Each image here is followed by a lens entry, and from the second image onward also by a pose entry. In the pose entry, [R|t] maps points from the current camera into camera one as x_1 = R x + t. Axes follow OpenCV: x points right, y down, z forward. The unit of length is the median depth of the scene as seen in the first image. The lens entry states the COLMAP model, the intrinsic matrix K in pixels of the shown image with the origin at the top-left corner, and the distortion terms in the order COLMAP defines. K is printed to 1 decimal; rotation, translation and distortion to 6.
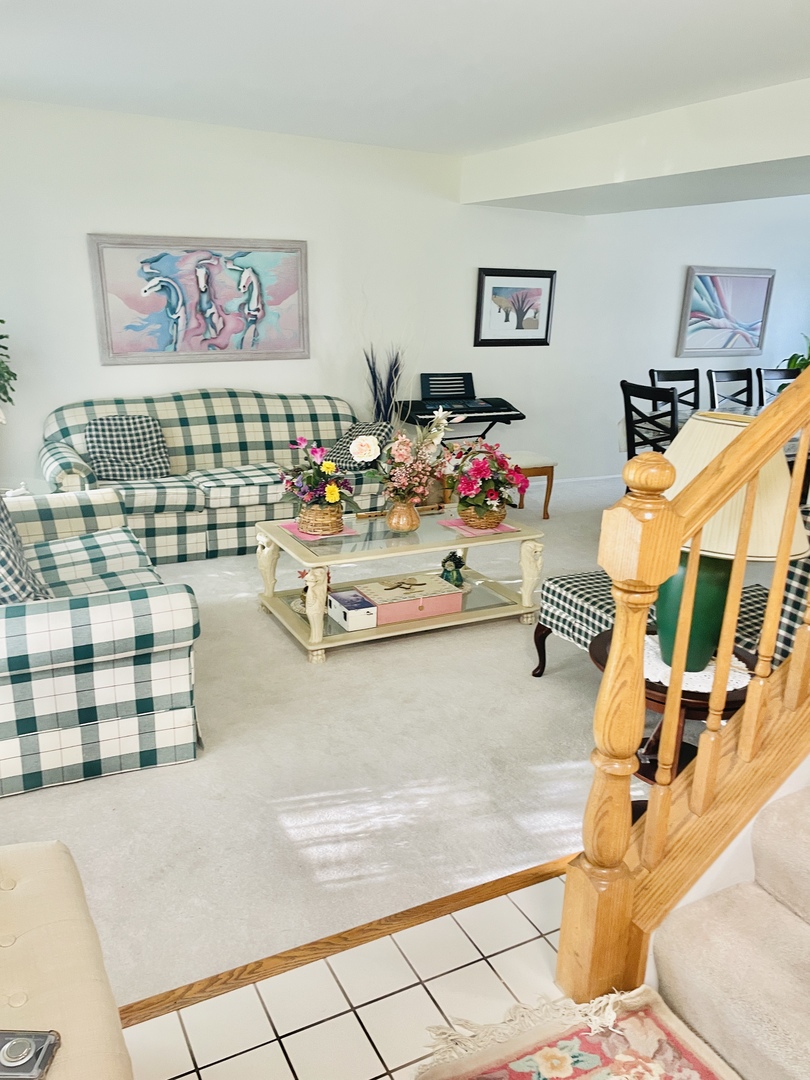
lens RADIAL K [[833.5, 0, 401.0], [0, 833.5, 541.0], [0, 0, 1]] dist [0.029385, -0.007145]
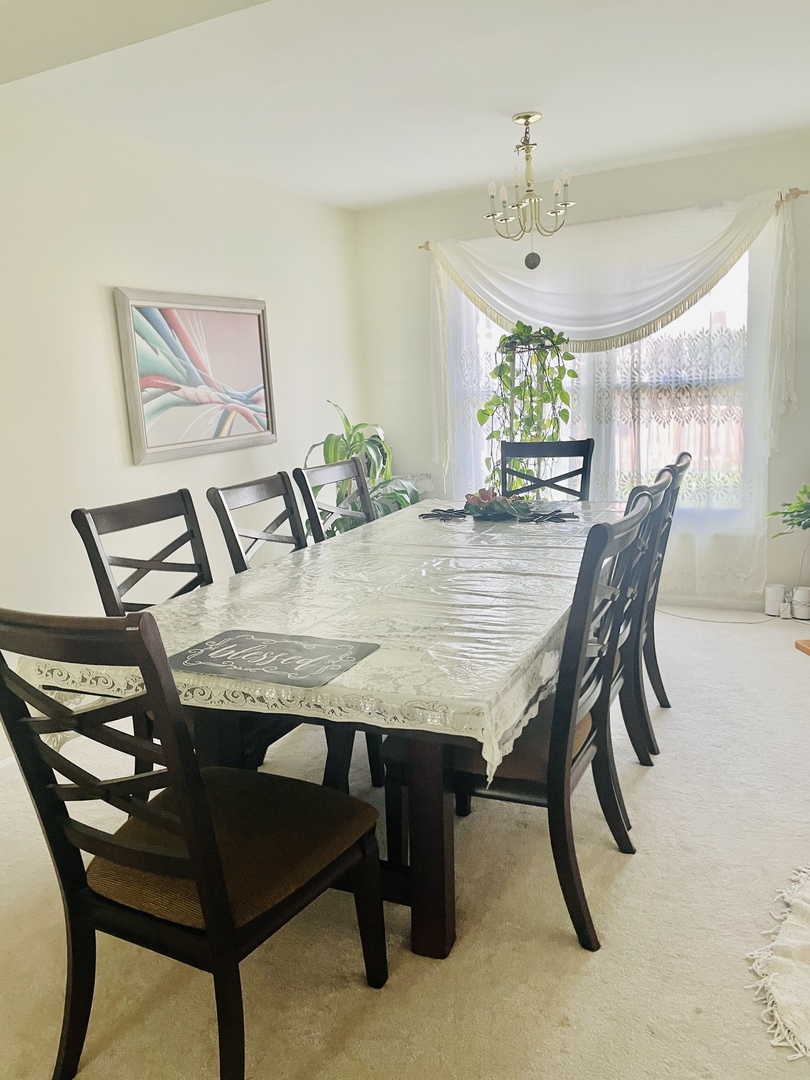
lens RADIAL K [[833.5, 0, 405.9], [0, 833.5, 540.6], [0, 0, 1]] dist [0.029385, -0.007145]
pose [[0.807483, -0.186565, 0.559611, 0.247889], [0.247171, 0.968382, -0.033810, -0.171721], [-0.535609, 0.165620, 0.828066, 0.728576]]
